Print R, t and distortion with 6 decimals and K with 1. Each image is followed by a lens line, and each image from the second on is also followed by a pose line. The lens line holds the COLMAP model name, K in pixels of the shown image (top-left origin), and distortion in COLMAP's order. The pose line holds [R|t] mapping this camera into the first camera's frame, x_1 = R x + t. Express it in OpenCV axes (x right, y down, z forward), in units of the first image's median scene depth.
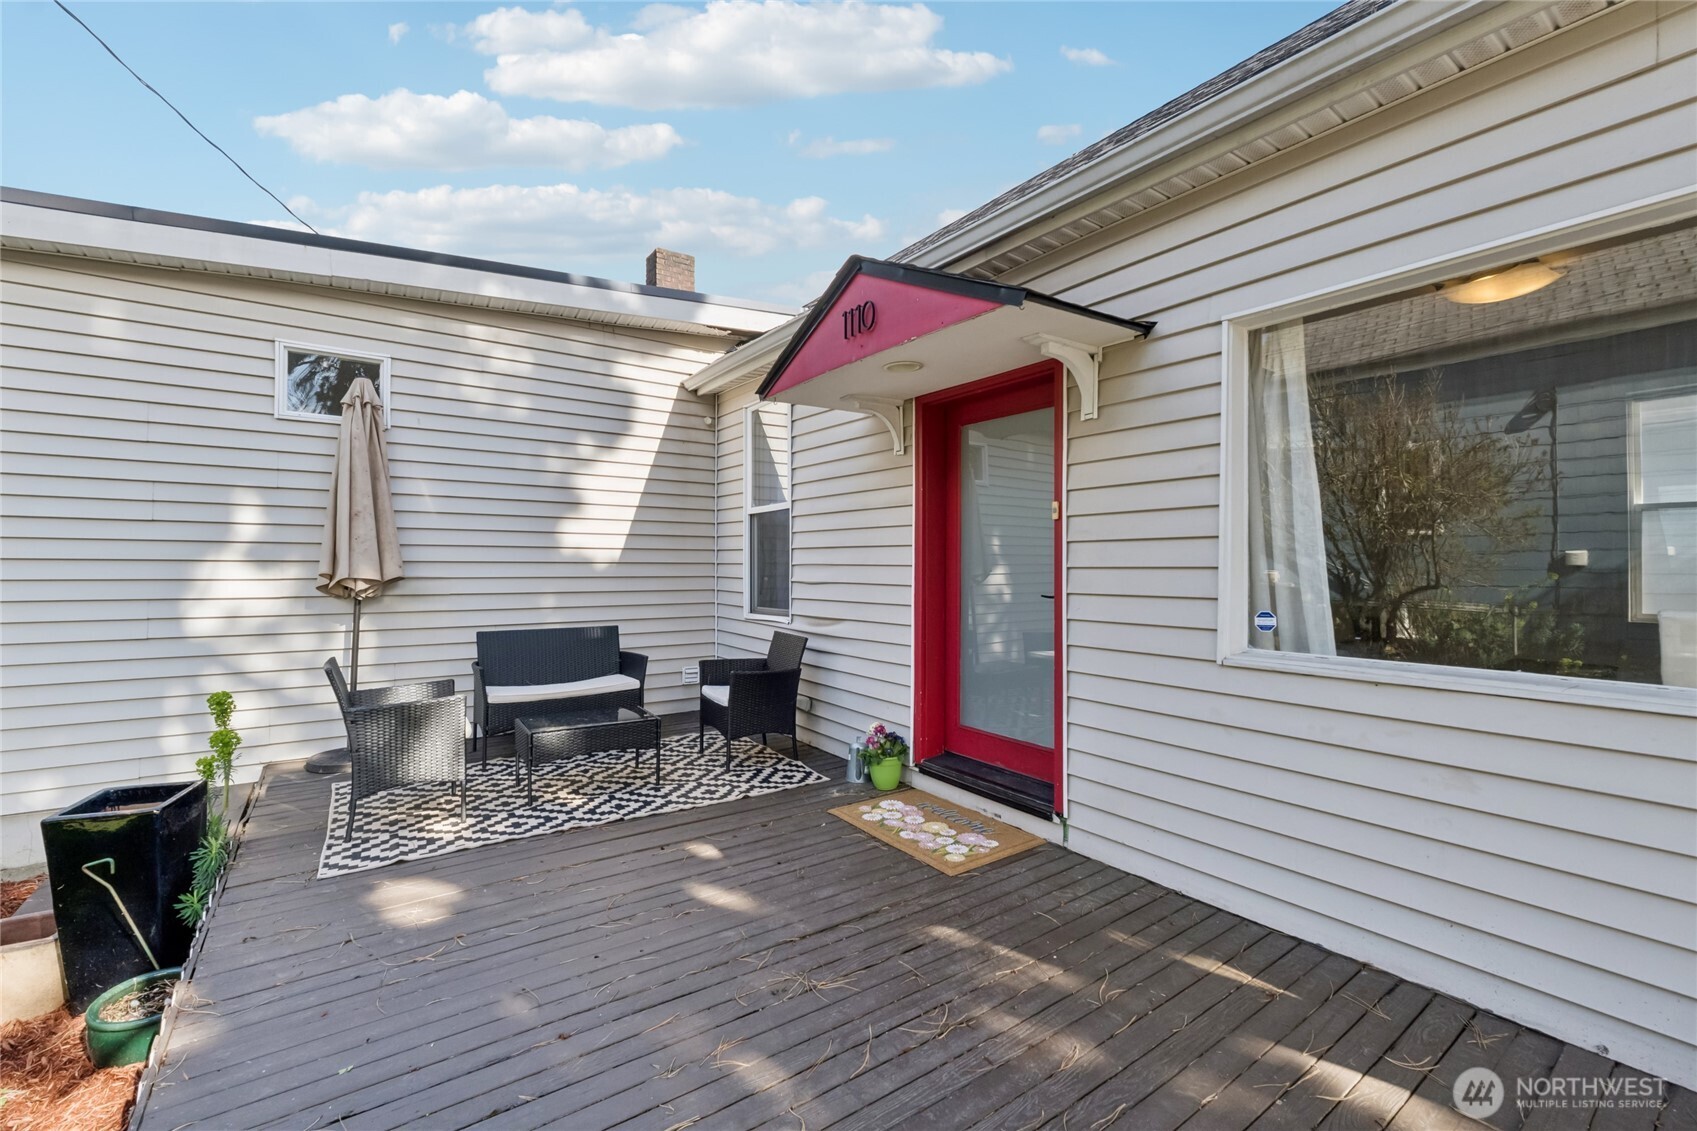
lens RADIAL K [[707.6, 0, 850.3], [0, 707.6, 558.6], [0, 0, 1]] dist [-0.006628, -0.000833]
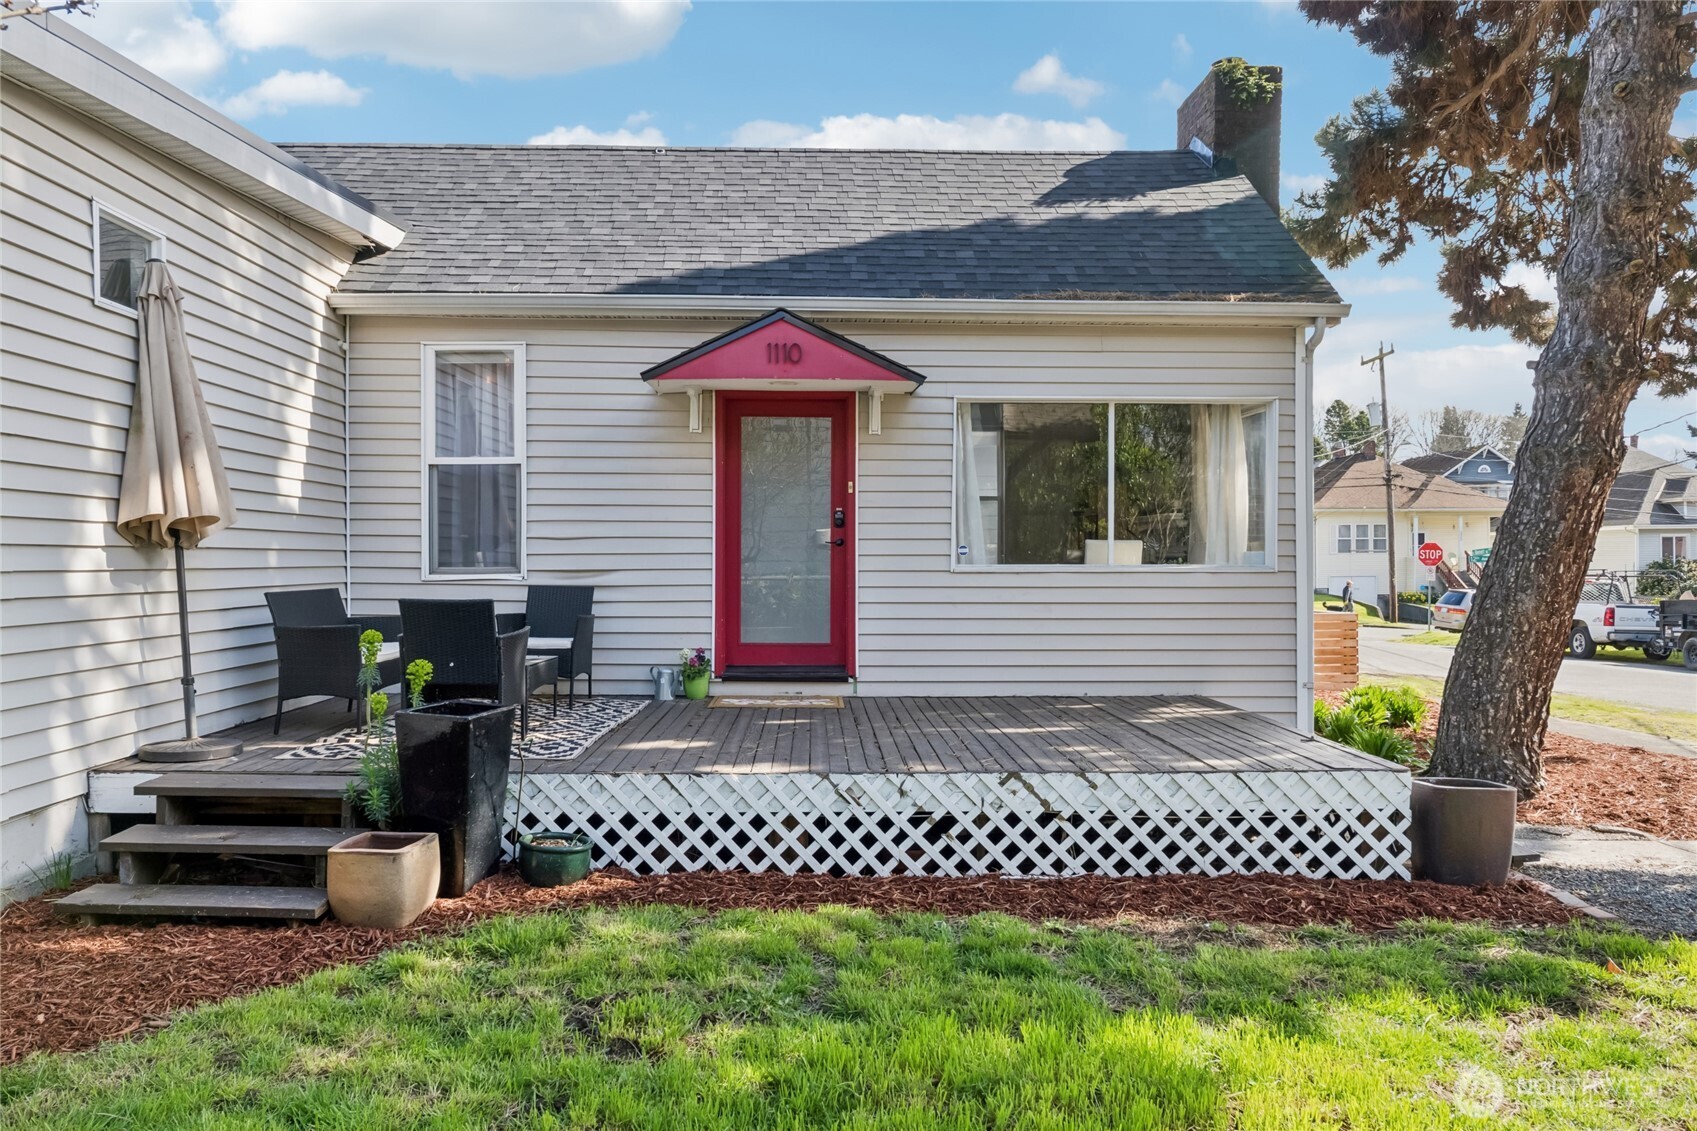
lens RADIAL K [[1236.5, 0, 848.2], [0, 1236.5, 569.0], [0, 0, 1]] dist [-0.047902, -0.000057]
pose [[0.561882, -0.010025, 0.827157, -1.624440], [-0.009405, 0.999785, 0.018506, 0.051952], [-0.827164, -0.018177, 0.561667, -0.454182]]
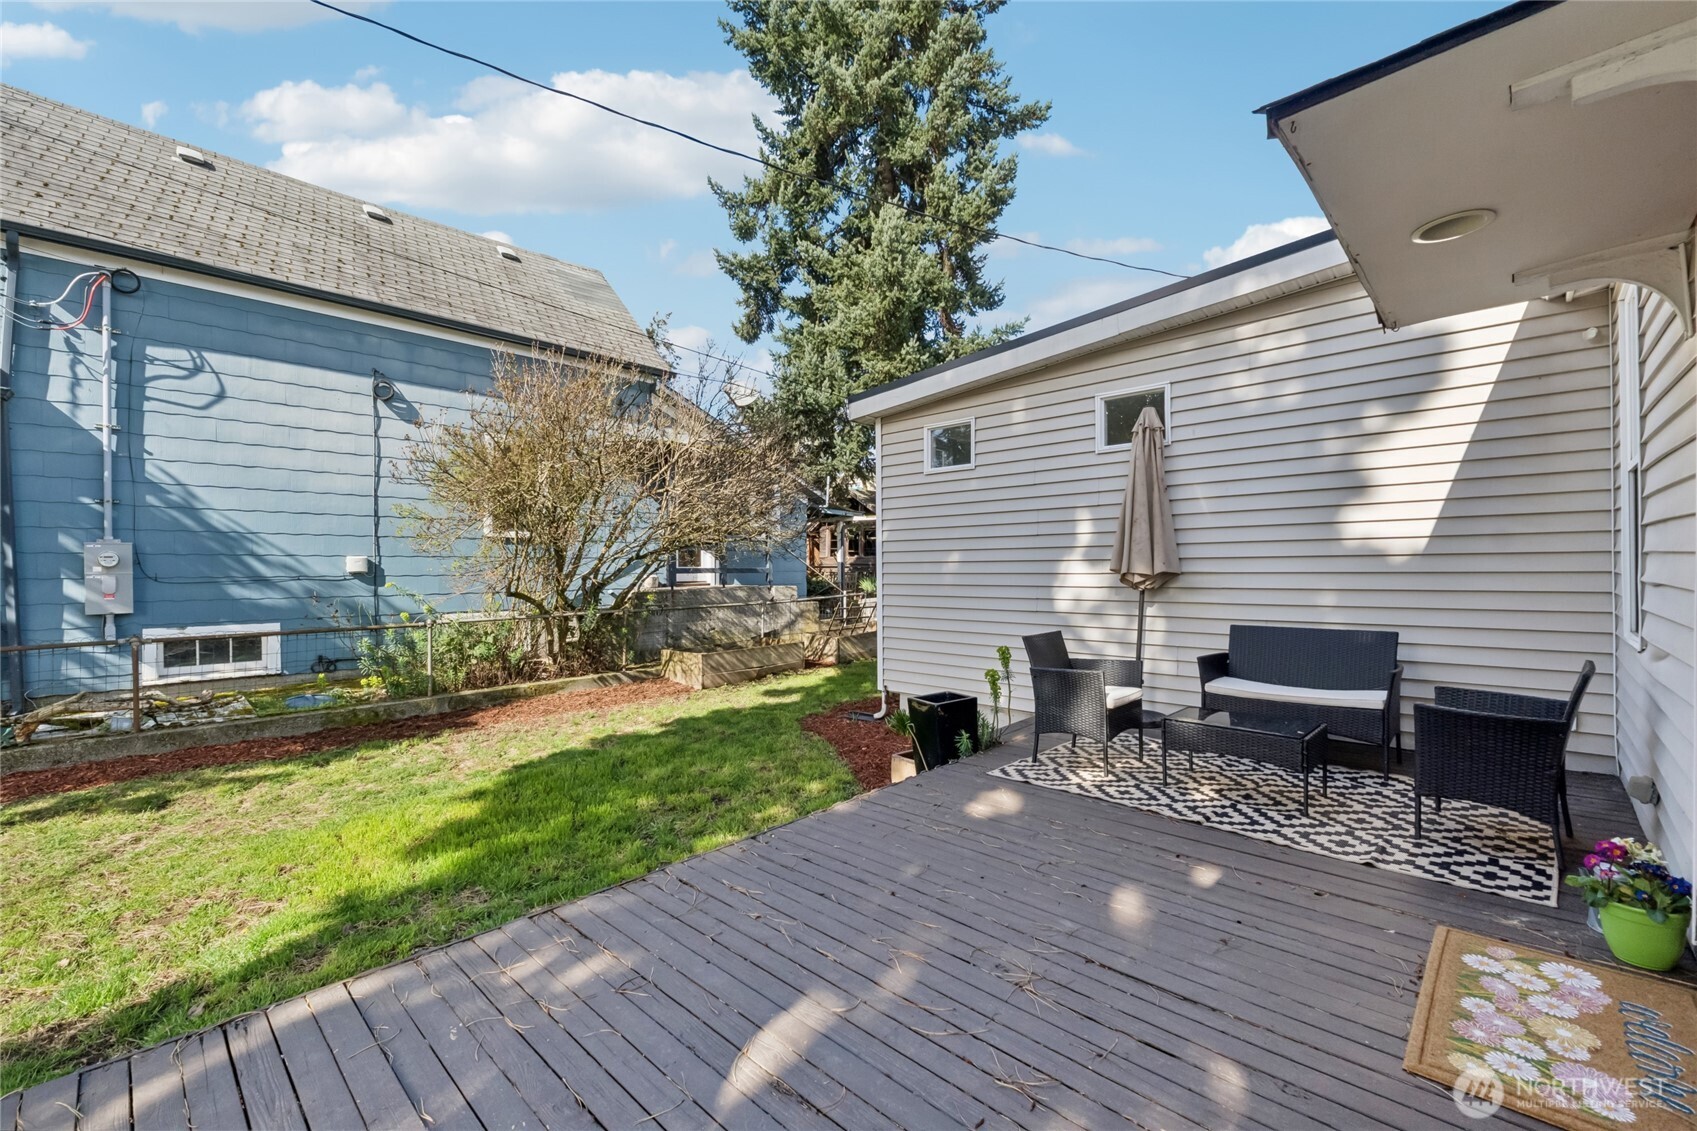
lens RADIAL K [[709.2, 0, 859.6], [0, 709.2, 570.2], [0, 0, 1]] dist [-0.008306, -0.000035]
pose [[0.191569, -0.000631, -0.981479, 0.462482], [0.022799, 0.999733, 0.003807, 0.008216], [0.981214, -0.023107, 0.191532, 0.316501]]
